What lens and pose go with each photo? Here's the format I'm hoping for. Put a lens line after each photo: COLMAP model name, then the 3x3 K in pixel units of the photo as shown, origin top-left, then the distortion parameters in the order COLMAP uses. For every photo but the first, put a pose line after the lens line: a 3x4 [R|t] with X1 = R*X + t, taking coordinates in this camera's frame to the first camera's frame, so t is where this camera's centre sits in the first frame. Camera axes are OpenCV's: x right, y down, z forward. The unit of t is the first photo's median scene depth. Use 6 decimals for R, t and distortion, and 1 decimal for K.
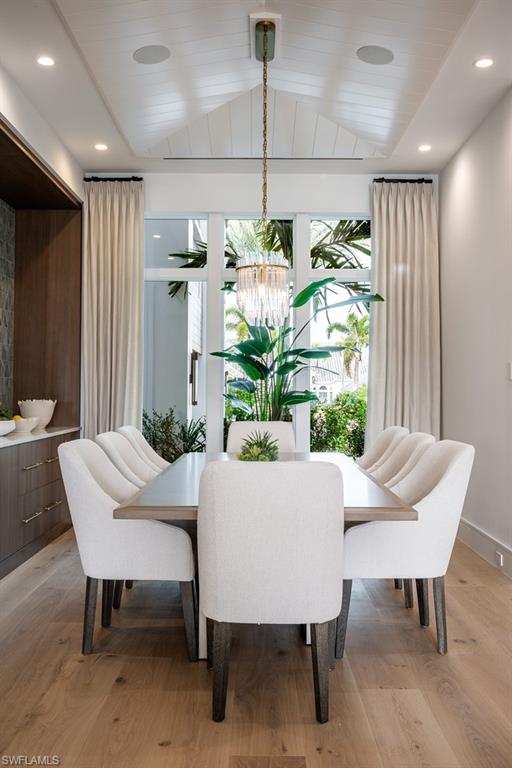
lens RADIAL K [[728.6, 0, 257.4], [0, 728.6, 384.6], [0, 0, 1]] dist [0.017001, 0.000000]
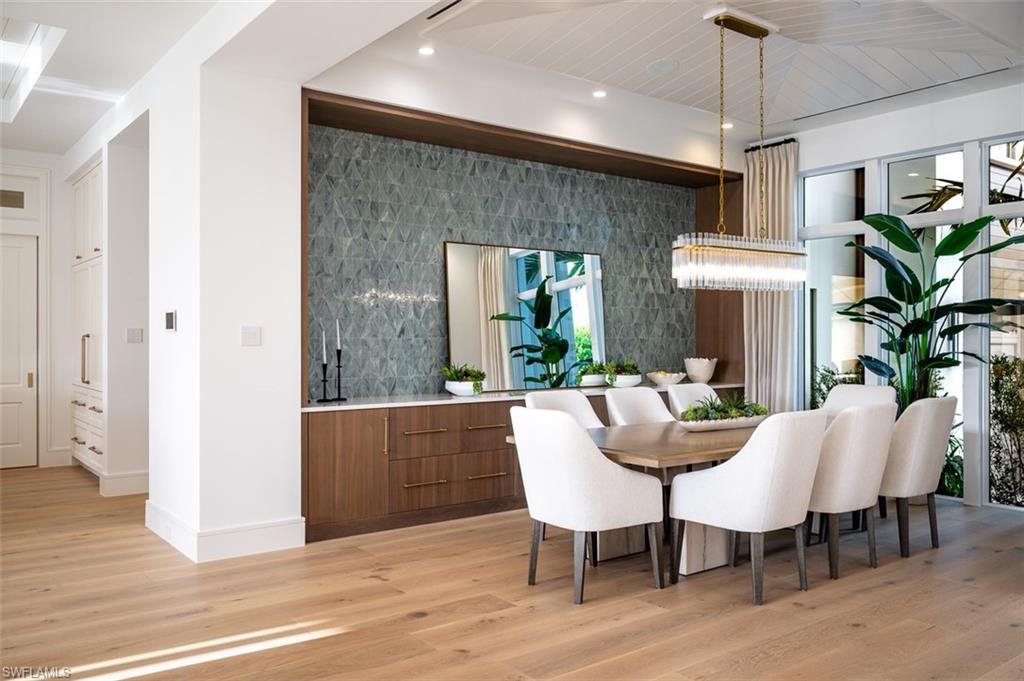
lens RADIAL K [[826.5, 0, 512.2], [0, 826.5, 340.2], [0, 0, 1]] dist [0.010179, 0.002399]
pose [[0.600306, -0.003770, -0.799762, 0.695810], [0.005683, 0.999984, -0.000448, -0.009436], [0.799750, -0.004276, 0.600318, 0.004371]]
